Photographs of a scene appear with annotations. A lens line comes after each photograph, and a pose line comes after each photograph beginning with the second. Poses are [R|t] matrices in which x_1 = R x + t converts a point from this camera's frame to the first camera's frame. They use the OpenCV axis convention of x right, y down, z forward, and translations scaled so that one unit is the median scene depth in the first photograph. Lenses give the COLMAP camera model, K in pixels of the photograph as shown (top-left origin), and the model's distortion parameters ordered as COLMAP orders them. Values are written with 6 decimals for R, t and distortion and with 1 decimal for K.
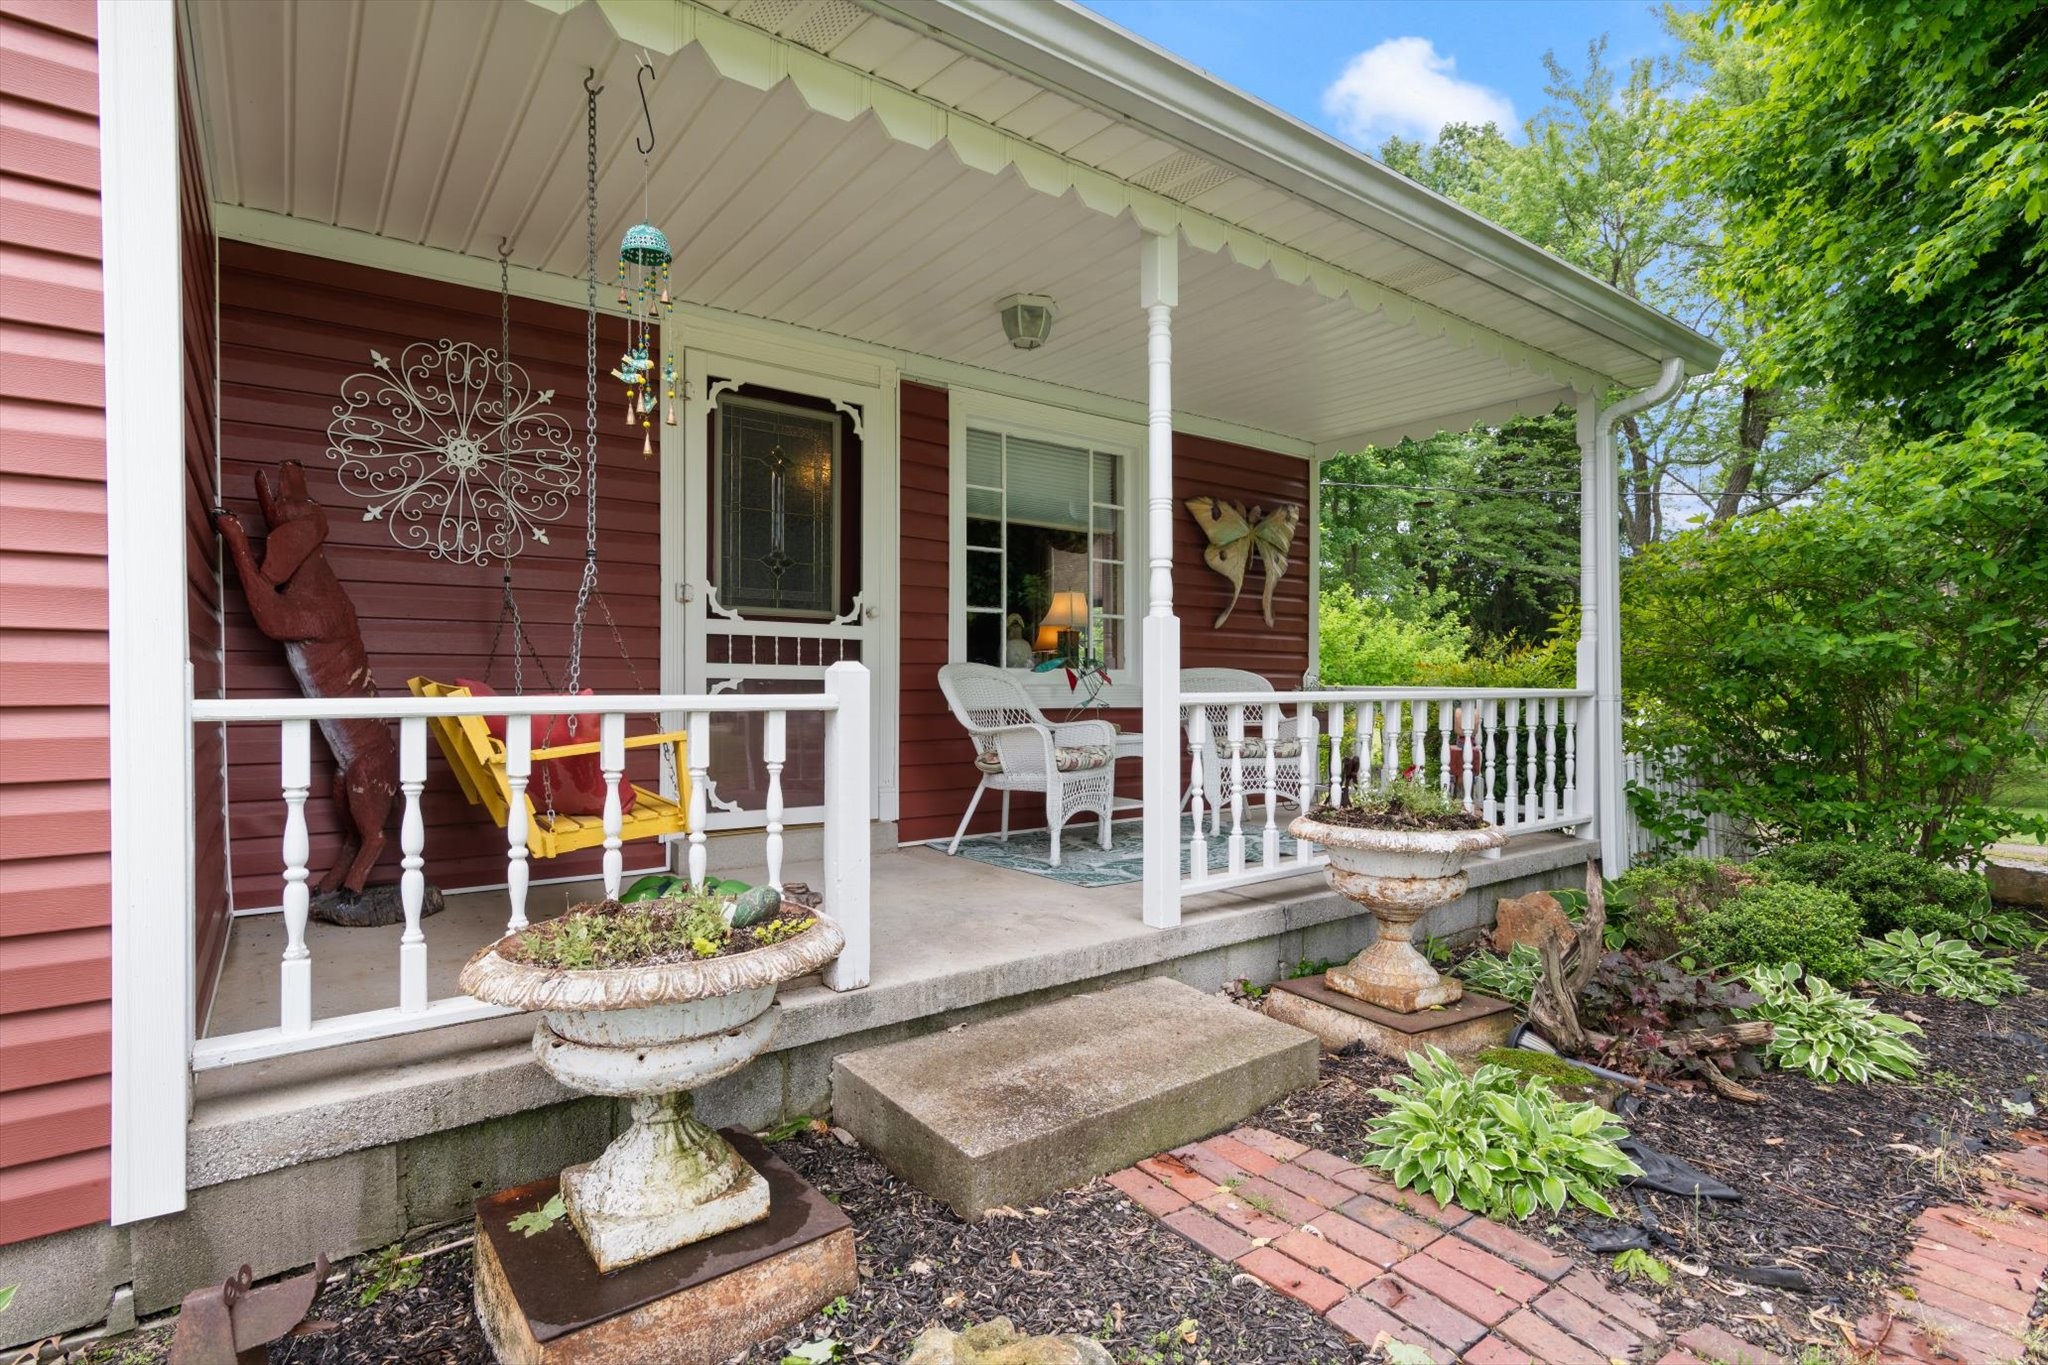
lens RADIAL K [[1027.9, 0, 1022.6], [0, 1027.9, 697.1], [0, 0, 1]] dist [0.003692, 0.001381]
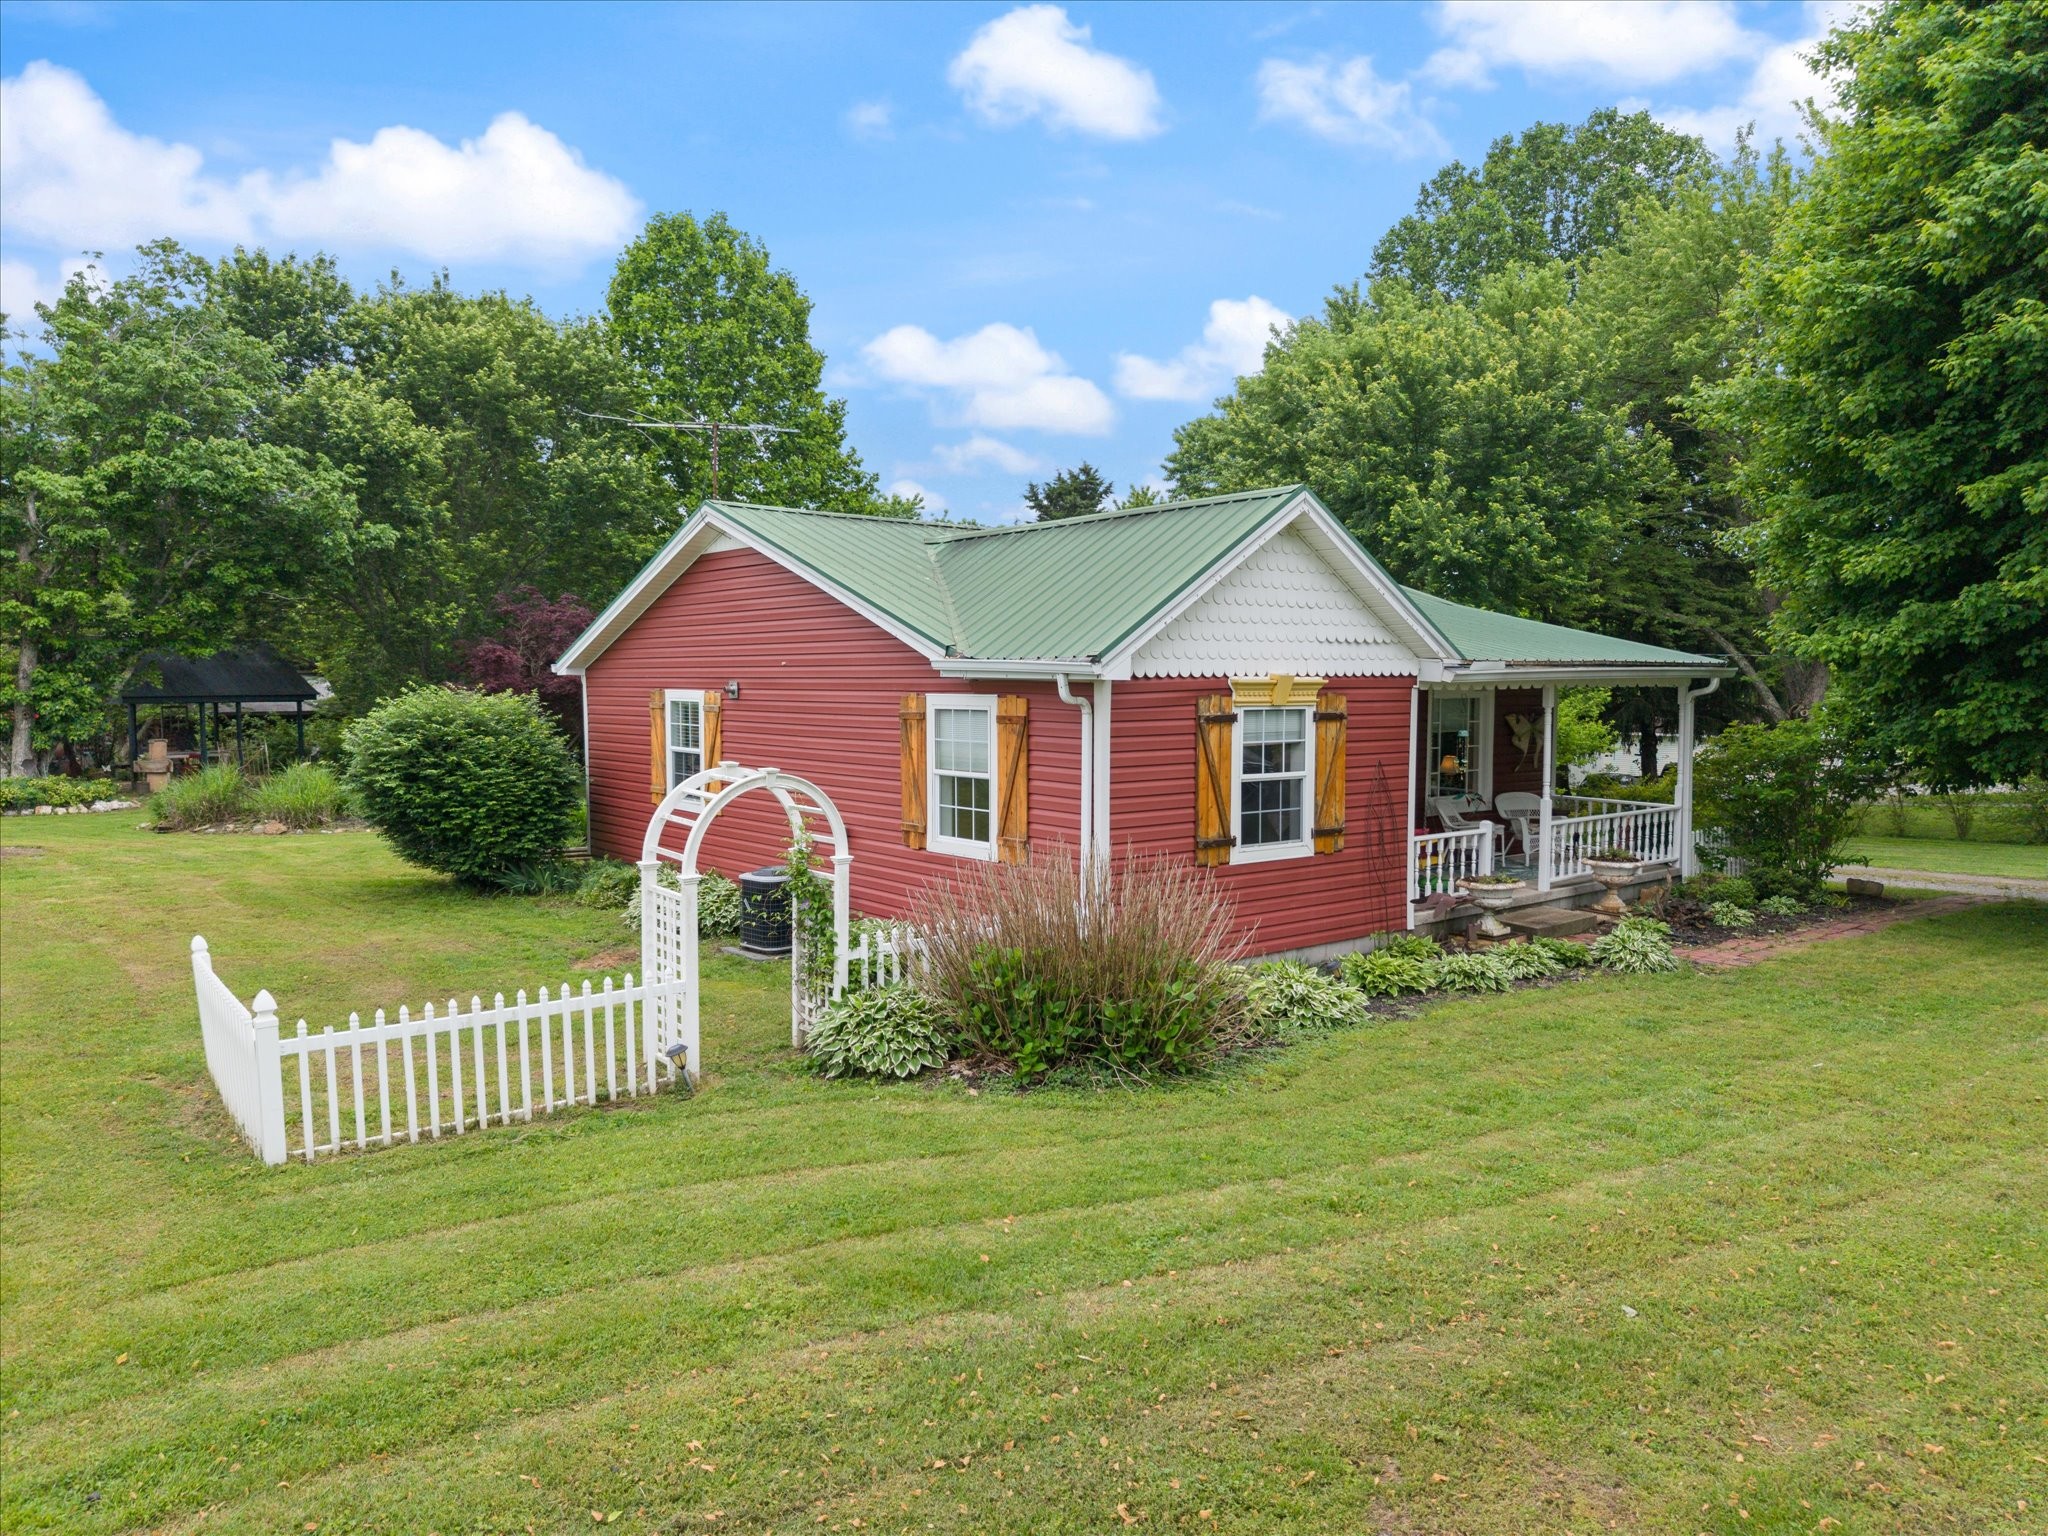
lens RADIAL K [[1412.7, 0, 1029.5], [0, 1412.7, 767.8], [0, 0, 1]] dist [0.011520, -0.005273]
pose [[0.999413, 0.001181, 0.034231, -1.329496], [-0.003077, 0.998460, 0.055398, -0.335668], [-0.034113, -0.055471, 0.997877, -2.757730]]
